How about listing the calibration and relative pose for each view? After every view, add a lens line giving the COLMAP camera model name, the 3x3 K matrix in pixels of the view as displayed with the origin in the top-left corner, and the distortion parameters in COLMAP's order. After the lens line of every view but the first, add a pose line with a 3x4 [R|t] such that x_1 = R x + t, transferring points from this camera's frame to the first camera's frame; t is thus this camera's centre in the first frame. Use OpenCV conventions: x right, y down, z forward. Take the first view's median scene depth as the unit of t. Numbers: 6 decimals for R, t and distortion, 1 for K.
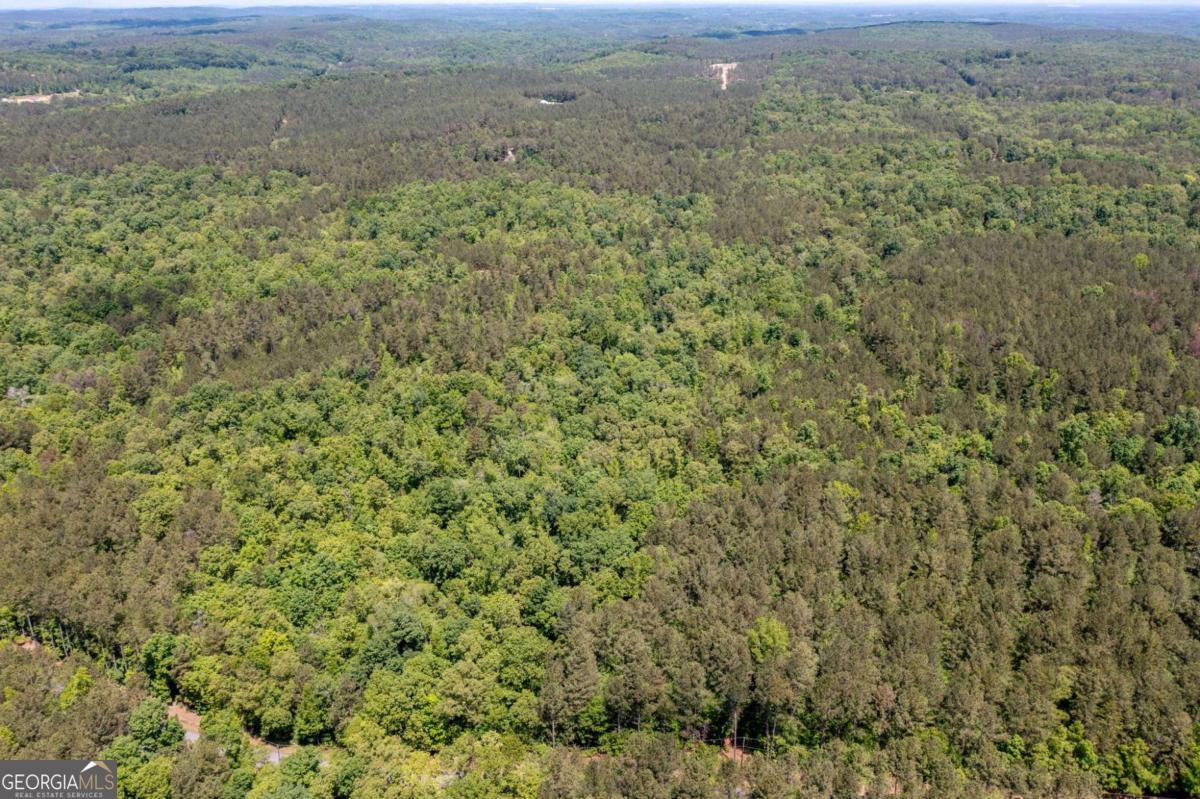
lens RADIAL K [[946.7, 0, 600.0], [0, 946.7, 399.5], [0, 0, 1]] dist [-0.015033, -0.001298]
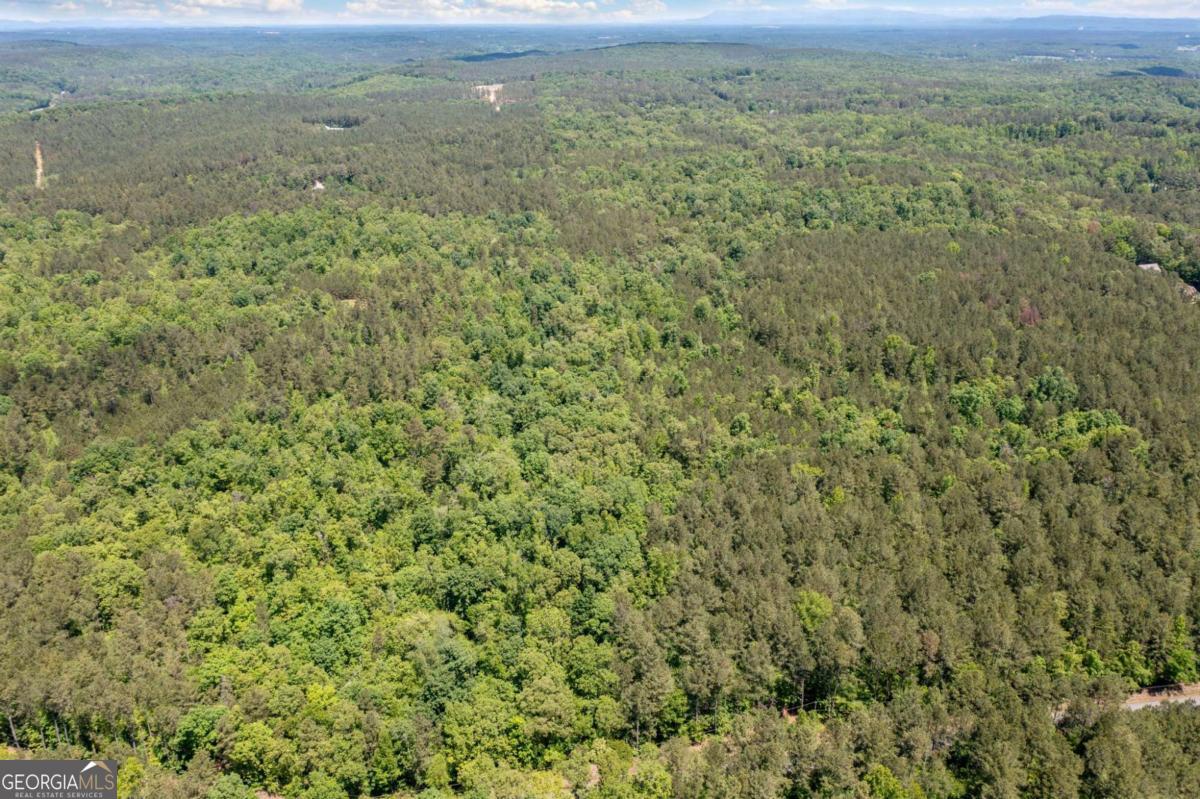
lens RADIAL K [[946.7, 0, 600.0], [0, 946.7, 399.5], [0, 0, 1]] dist [-0.015033, -0.001298]
pose [[0.963457, -0.099119, 0.248850, -0.177527], [0.104360, 0.994508, -0.007923, -0.000840], [-0.246698, 0.033604, 0.968510, 0.004671]]
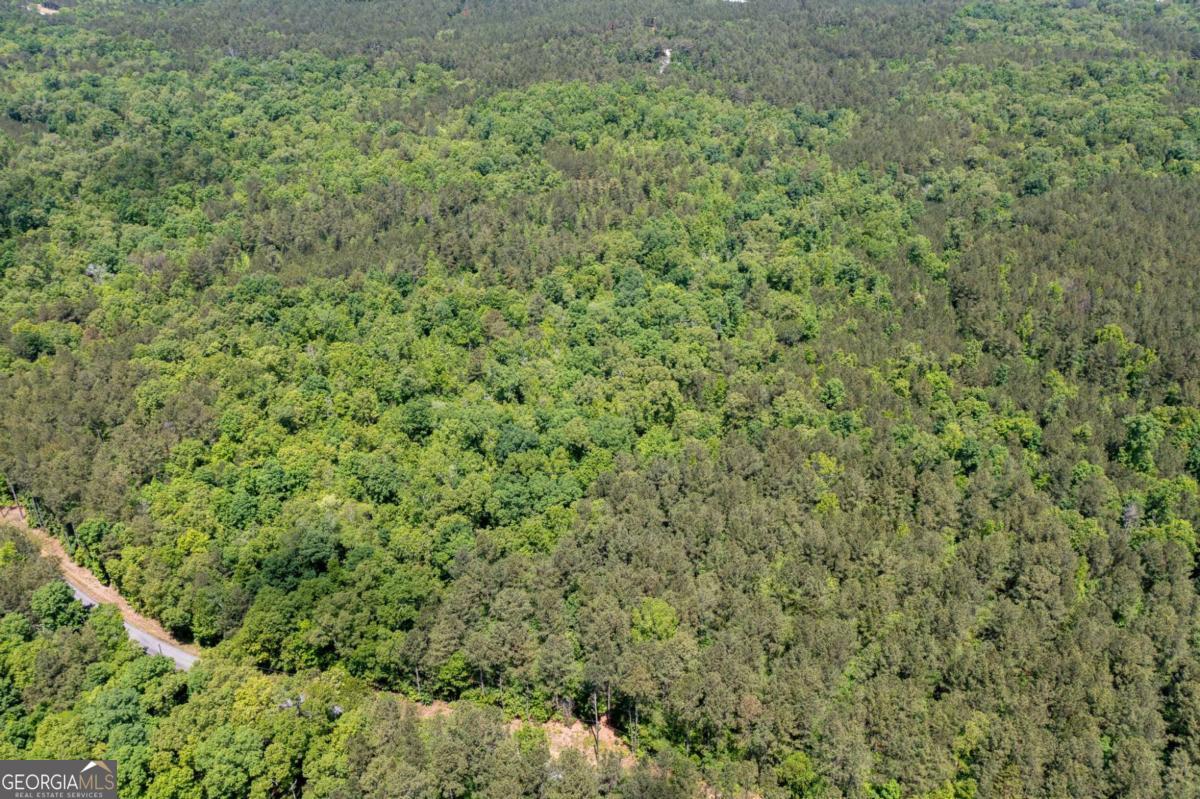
lens RADIAL K [[946.7, 0, 600.0], [0, 946.7, 399.5], [0, 0, 1]] dist [-0.015033, -0.001298]
pose [[0.971323, 0.115814, -0.207653, 0.173908], [-0.094763, 0.989554, 0.108638, -0.031381], [0.218065, -0.085845, 0.972151, 0.070655]]
